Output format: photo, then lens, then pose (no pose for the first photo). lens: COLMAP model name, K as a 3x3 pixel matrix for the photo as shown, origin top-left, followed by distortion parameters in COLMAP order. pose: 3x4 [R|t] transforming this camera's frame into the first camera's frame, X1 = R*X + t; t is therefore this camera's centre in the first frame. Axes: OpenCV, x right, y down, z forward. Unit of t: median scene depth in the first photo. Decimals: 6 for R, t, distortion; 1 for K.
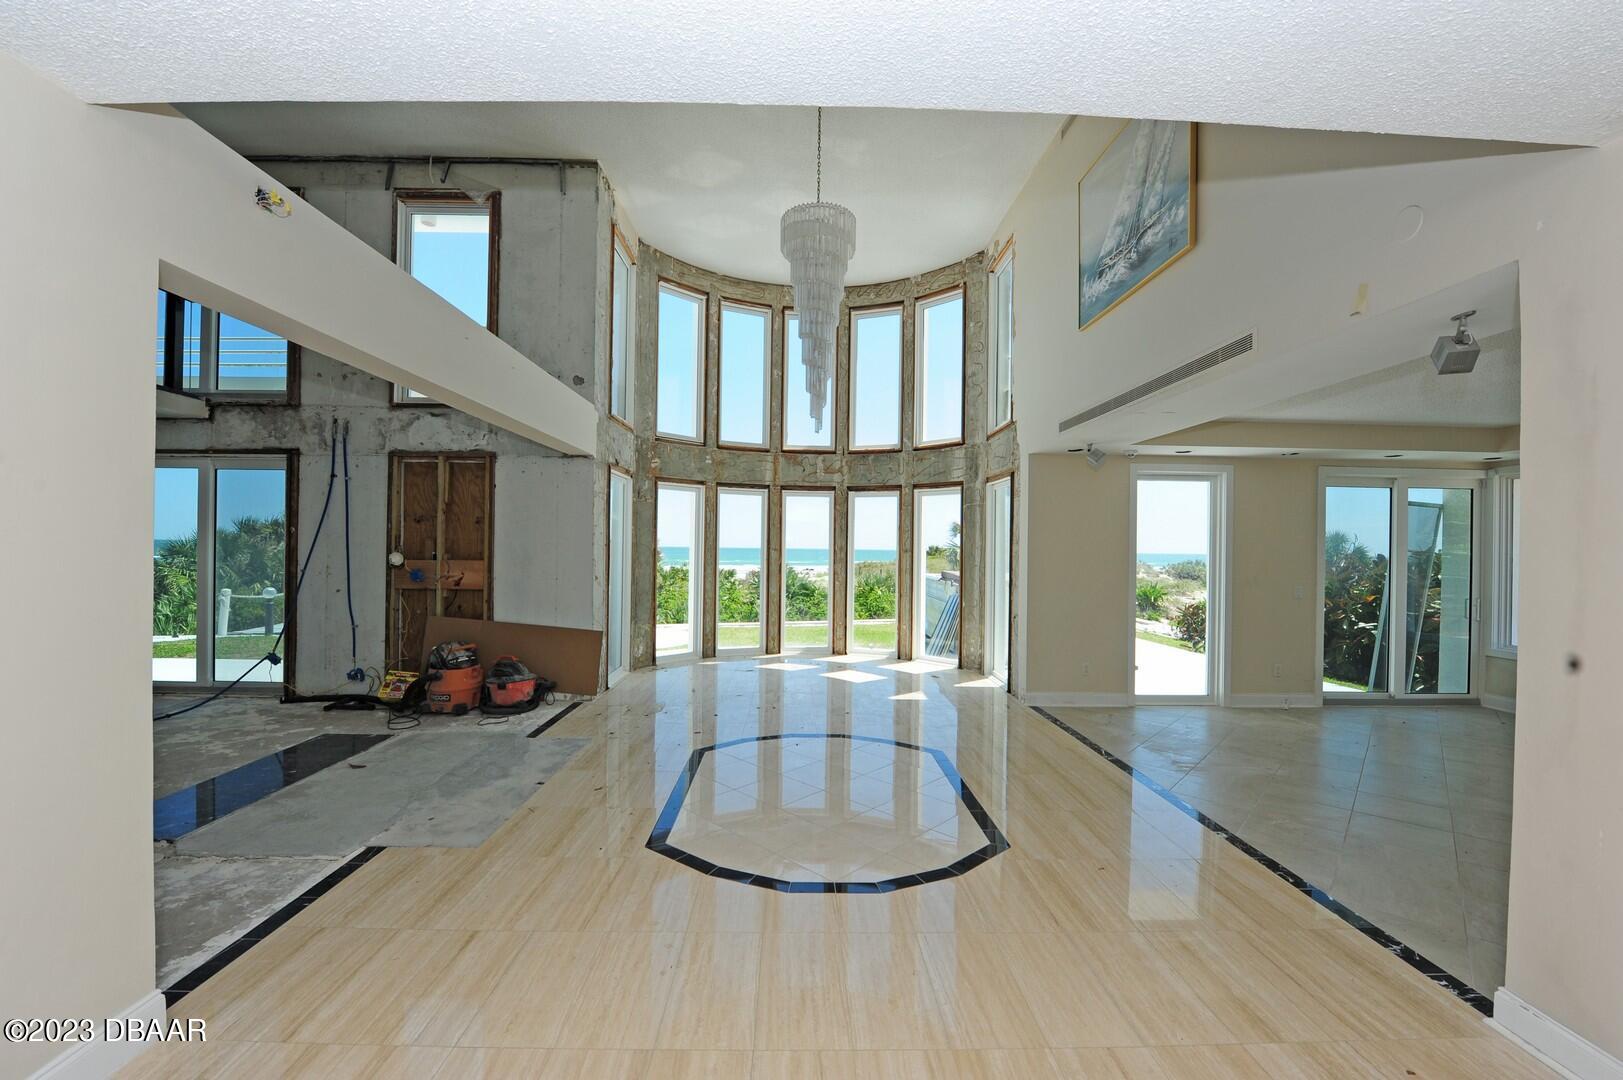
lens RADIAL K [[643.3, 0, 806.8], [0, 643.3, 548.8], [0, 0, 1]] dist [-0.014832, -0.002887]
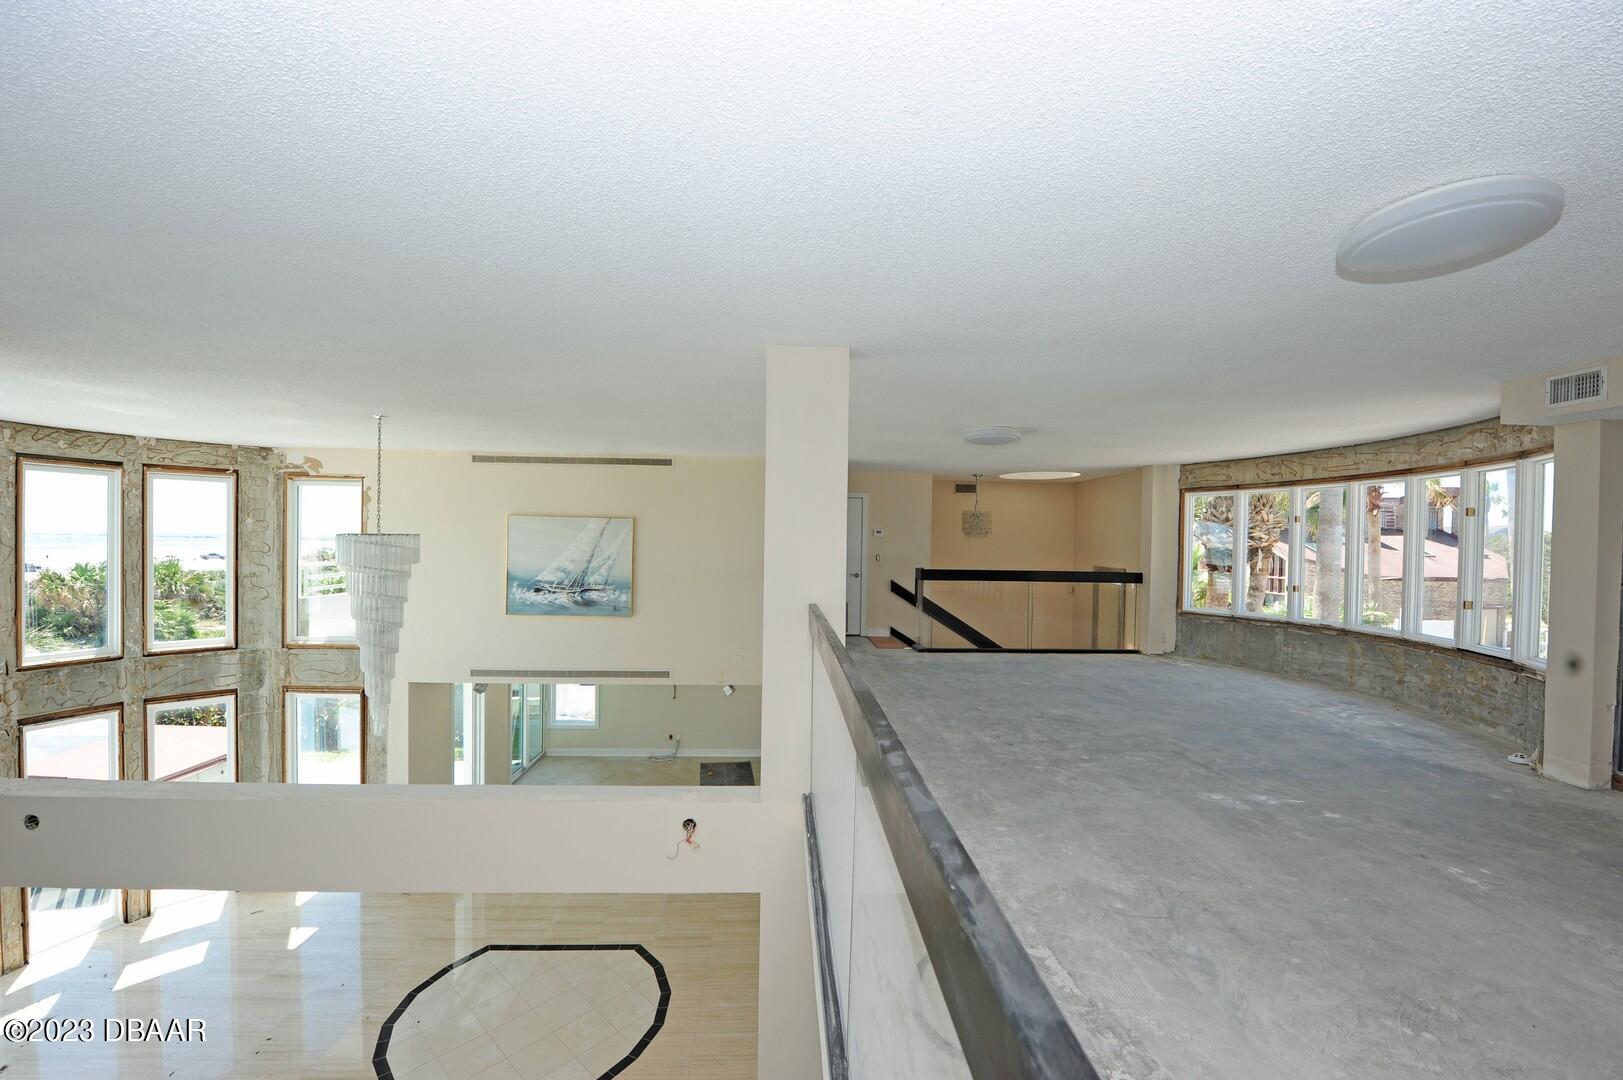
lens RADIAL K [[643.3, 0, 806.8], [0, 643.3, 548.8], [0, 0, 1]] dist [-0.014832, -0.002887]
pose [[-0.024930, -0.026467, 0.999339, -0.894006], [-0.013905, 0.999562, 0.026126, -0.450308], [-0.999592, -0.013244, -0.025287, 0.282134]]
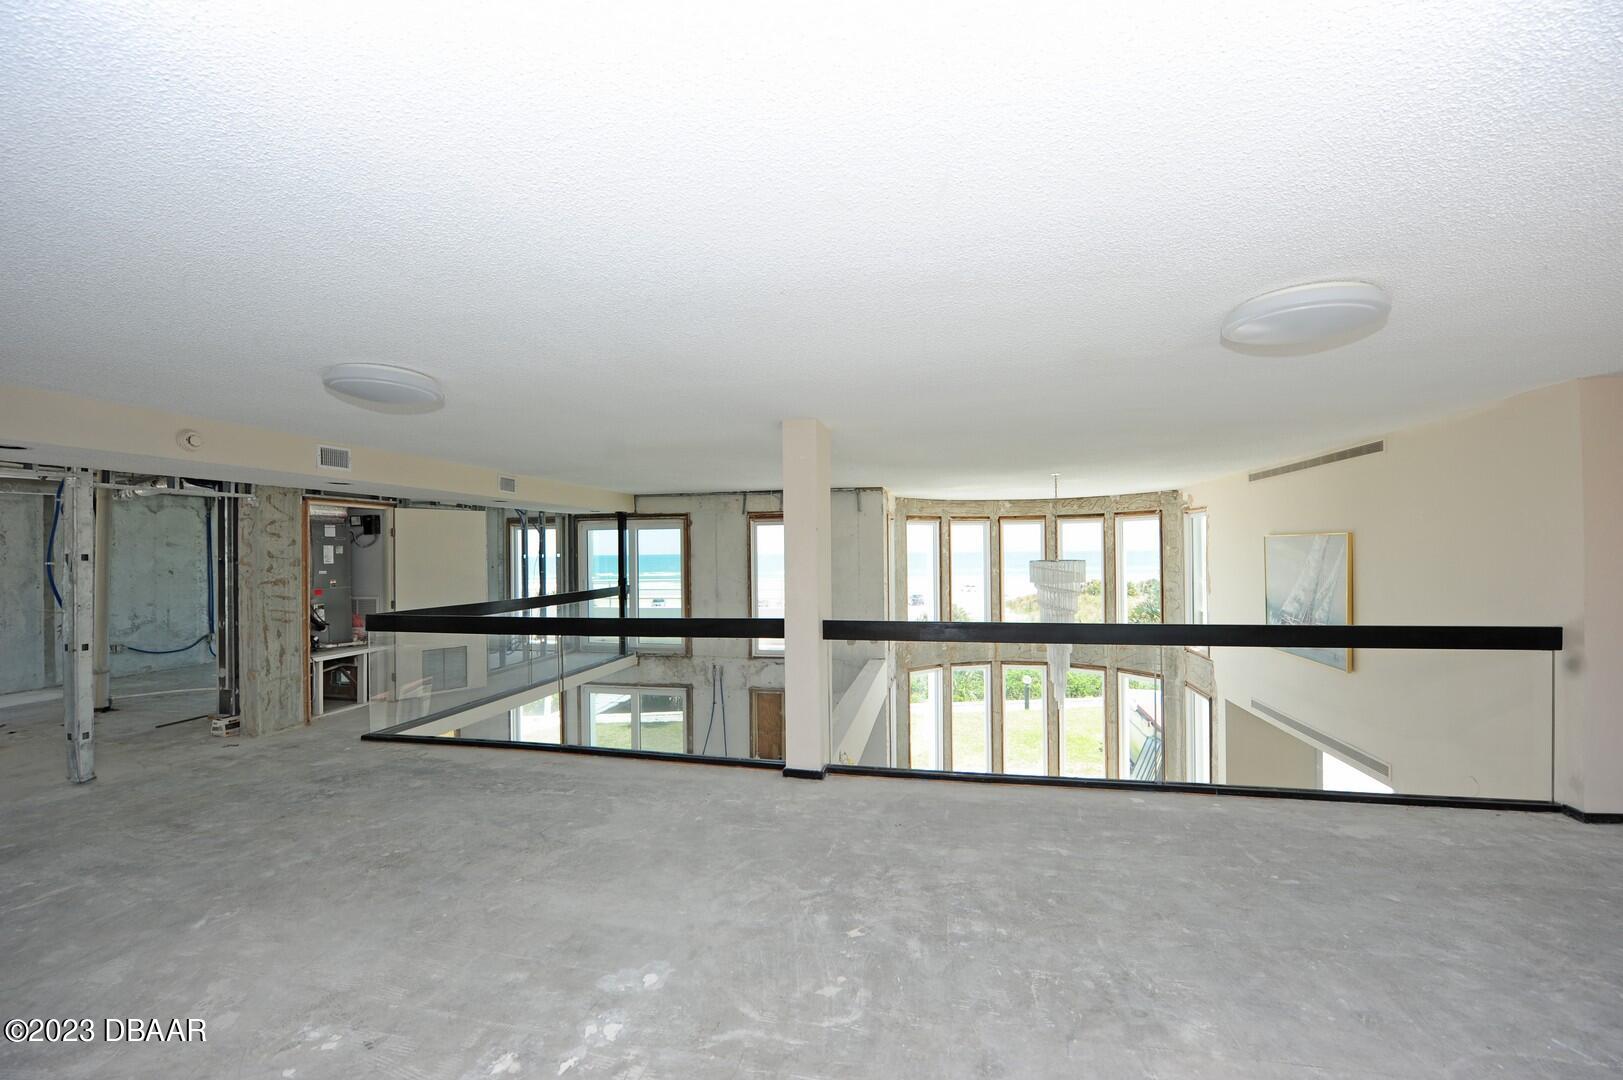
lens RADIAL K [[643.3, 0, 806.8], [0, 643.3, 548.8], [0, 0, 1]] dist [-0.014832, -0.002887]
pose [[0.971892, -0.025743, -0.234015, -0.161003], [0.024017, 0.999659, -0.010224, -0.460211], [0.234198, 0.004316, 0.972179, -0.437240]]
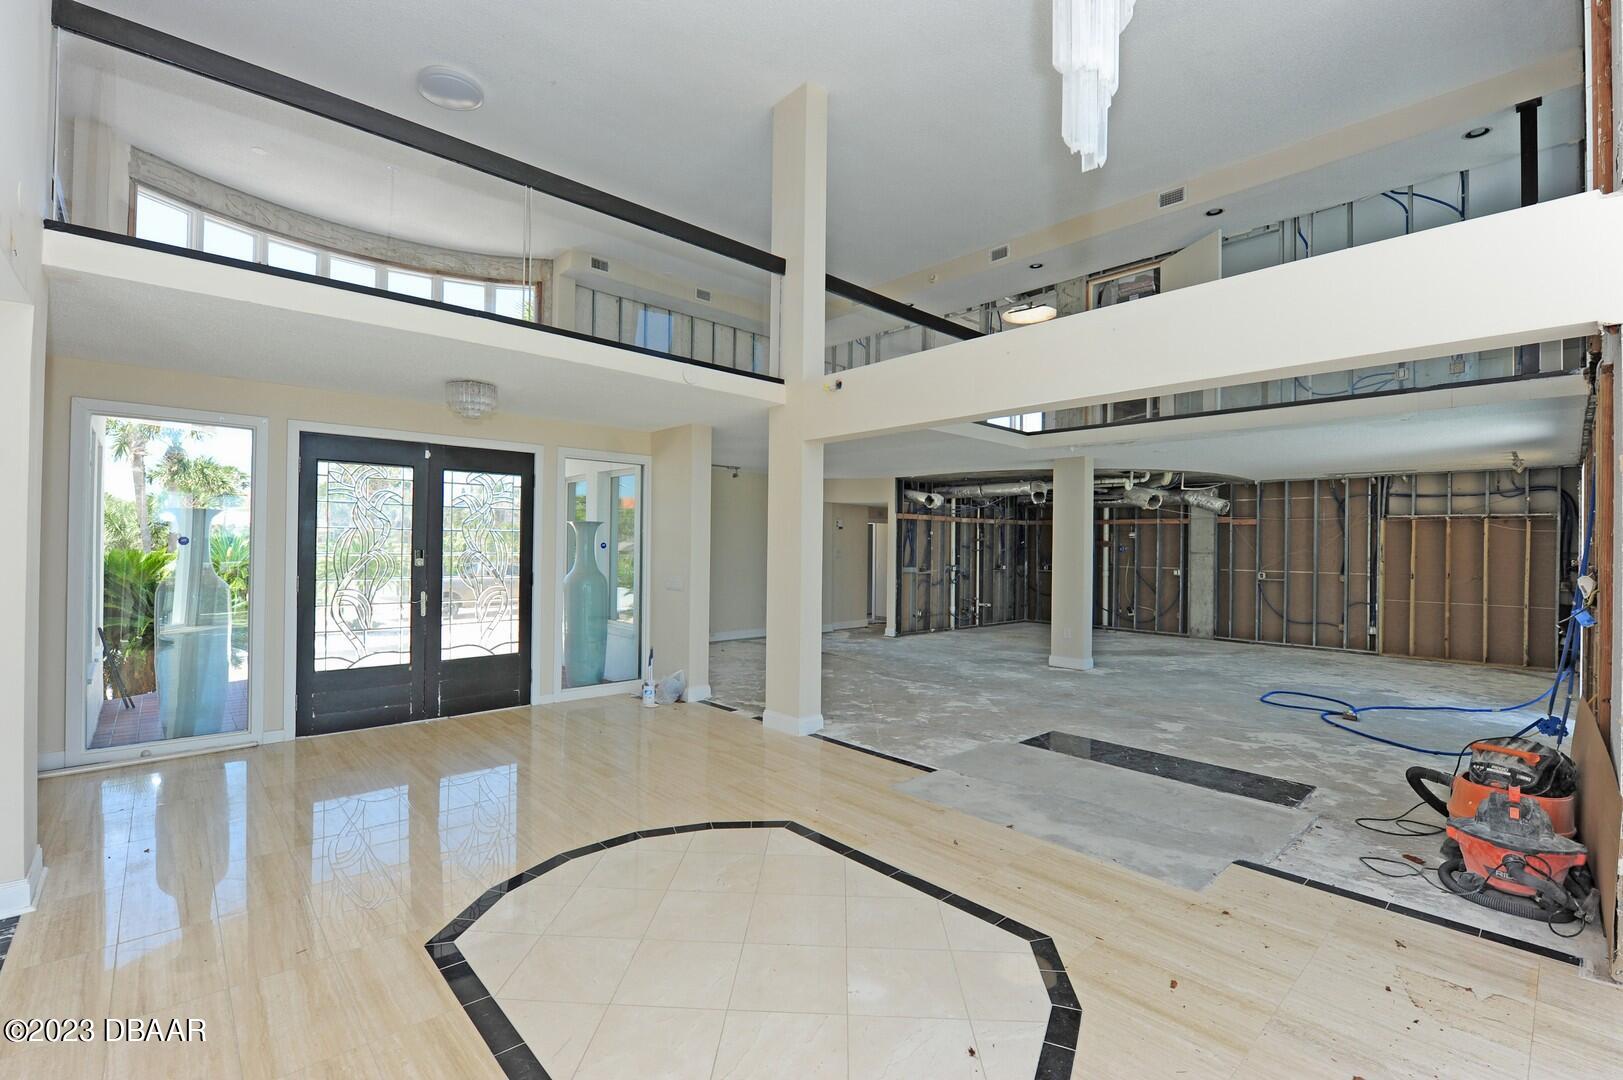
lens RADIAL K [[710.4, 0, 806.8], [0, 710.4, 544.2], [0, 0, 1]] dist [-0.013253, -0.000063]
pose [[-0.750473, -0.025325, -0.660416, 0.281196], [-0.025252, 0.999635, -0.009638, 0.000758], [0.660419, 0.009443, -0.750838, 0.998206]]
